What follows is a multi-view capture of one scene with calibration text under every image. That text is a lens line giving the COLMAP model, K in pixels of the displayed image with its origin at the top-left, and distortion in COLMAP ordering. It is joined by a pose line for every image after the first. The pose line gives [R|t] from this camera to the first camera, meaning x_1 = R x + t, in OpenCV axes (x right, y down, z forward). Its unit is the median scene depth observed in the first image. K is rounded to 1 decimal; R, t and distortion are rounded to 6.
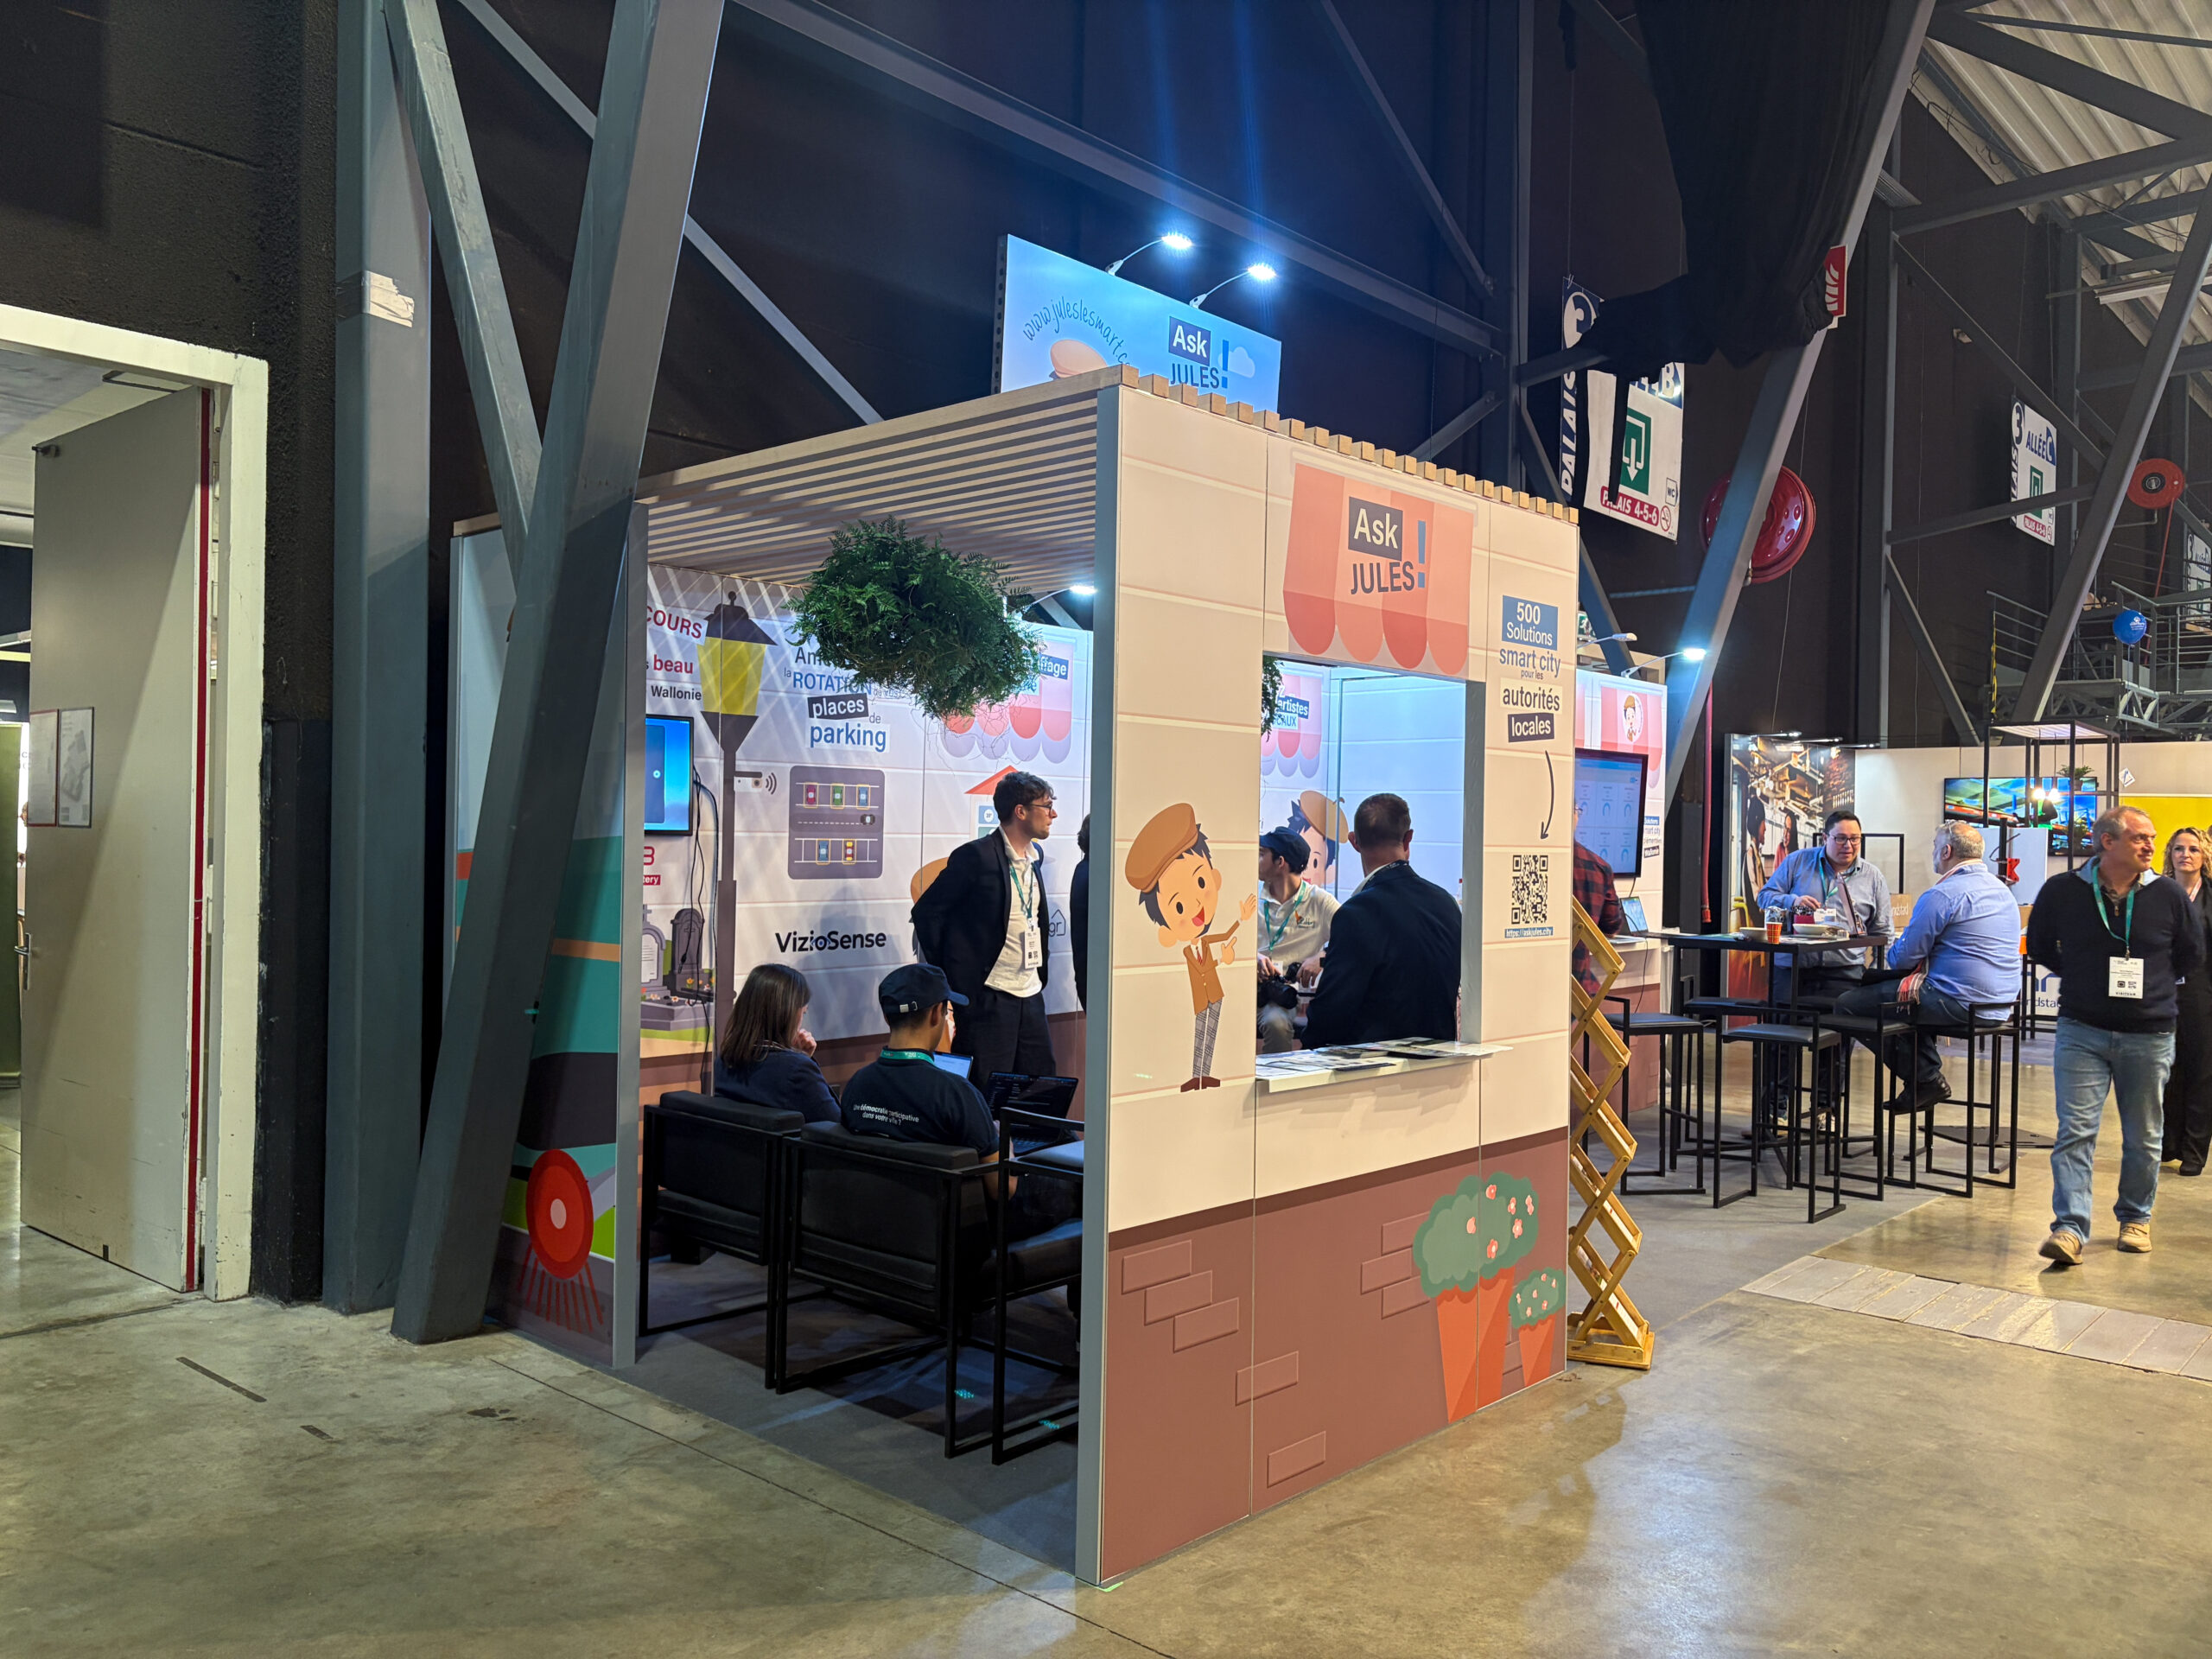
lens RADIAL K [[1673.3, 0, 1108.3], [0, 1673.3, 835.1], [0, 0, 1]] dist [0.050372, -0.055931]
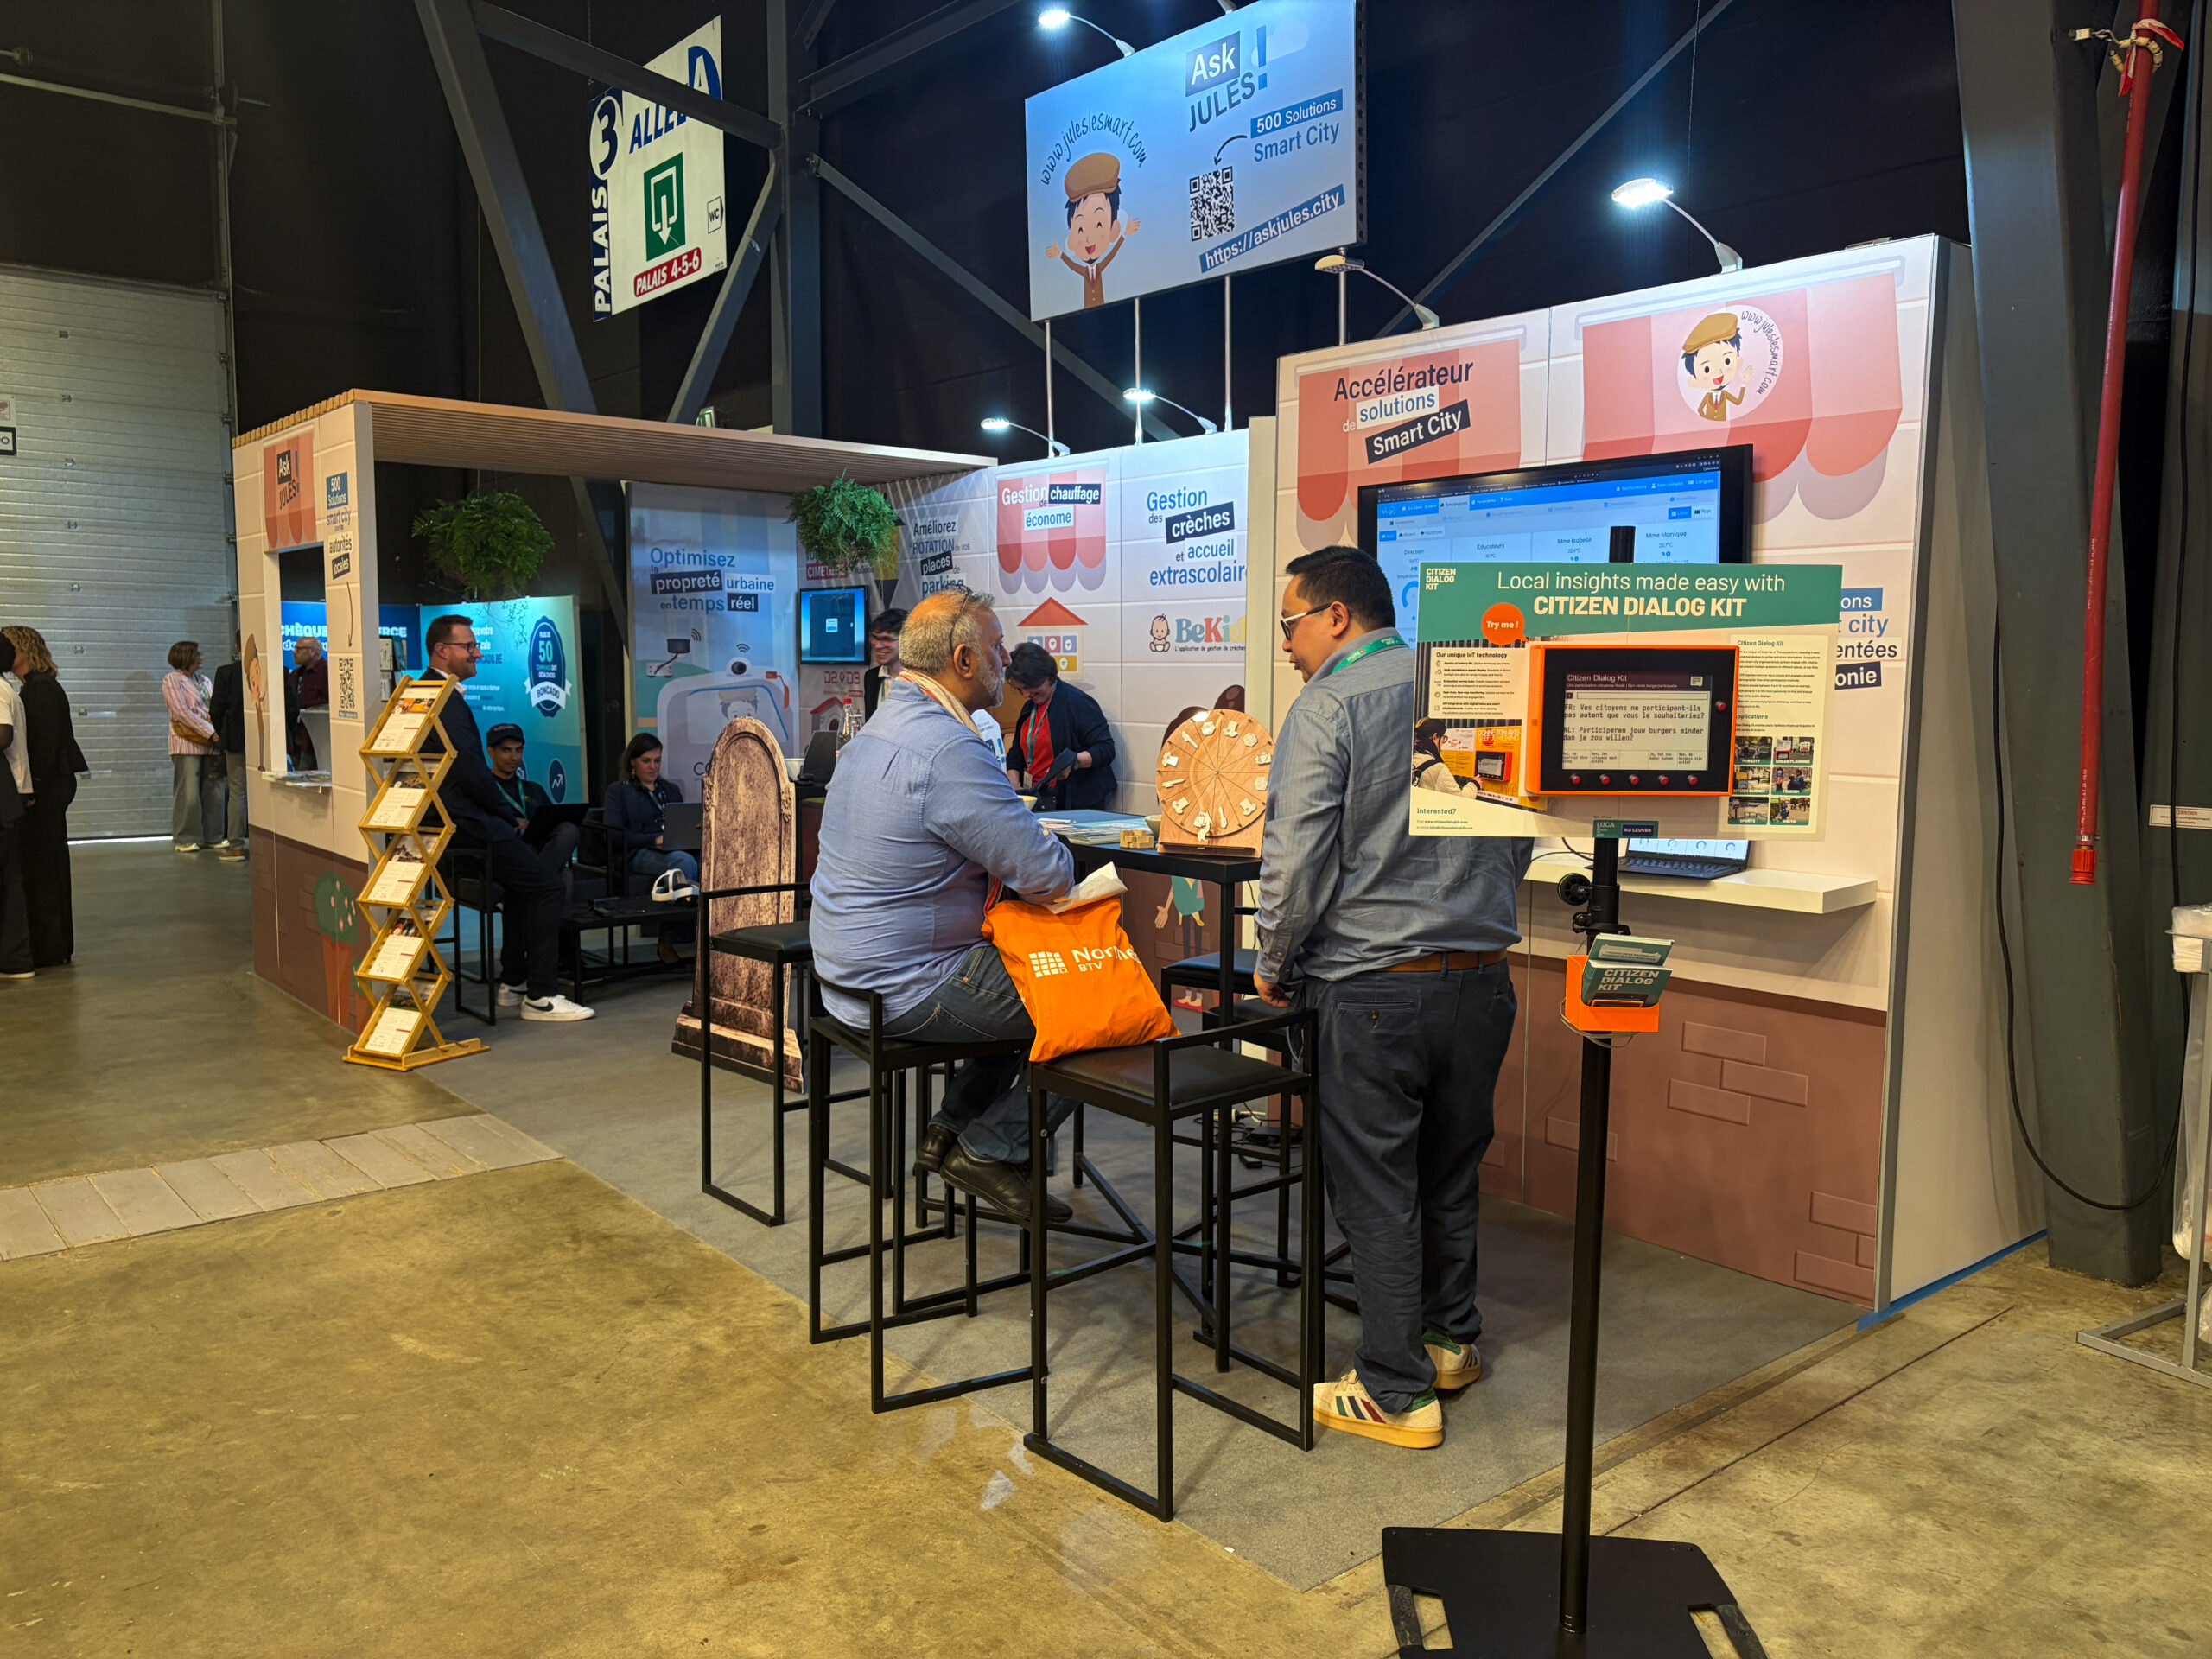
lens RADIAL K [[1673.3, 0, 1104.8], [0, 1673.3, 835.0], [0, 0, 1]] dist [0.050372, -0.055931]
pose [[-0.144775, 0.078143, -0.986374, 1.526887], [-0.013376, 0.996631, 0.080919, 0.035678], [0.989374, 0.024909, -0.143242, 1.798290]]
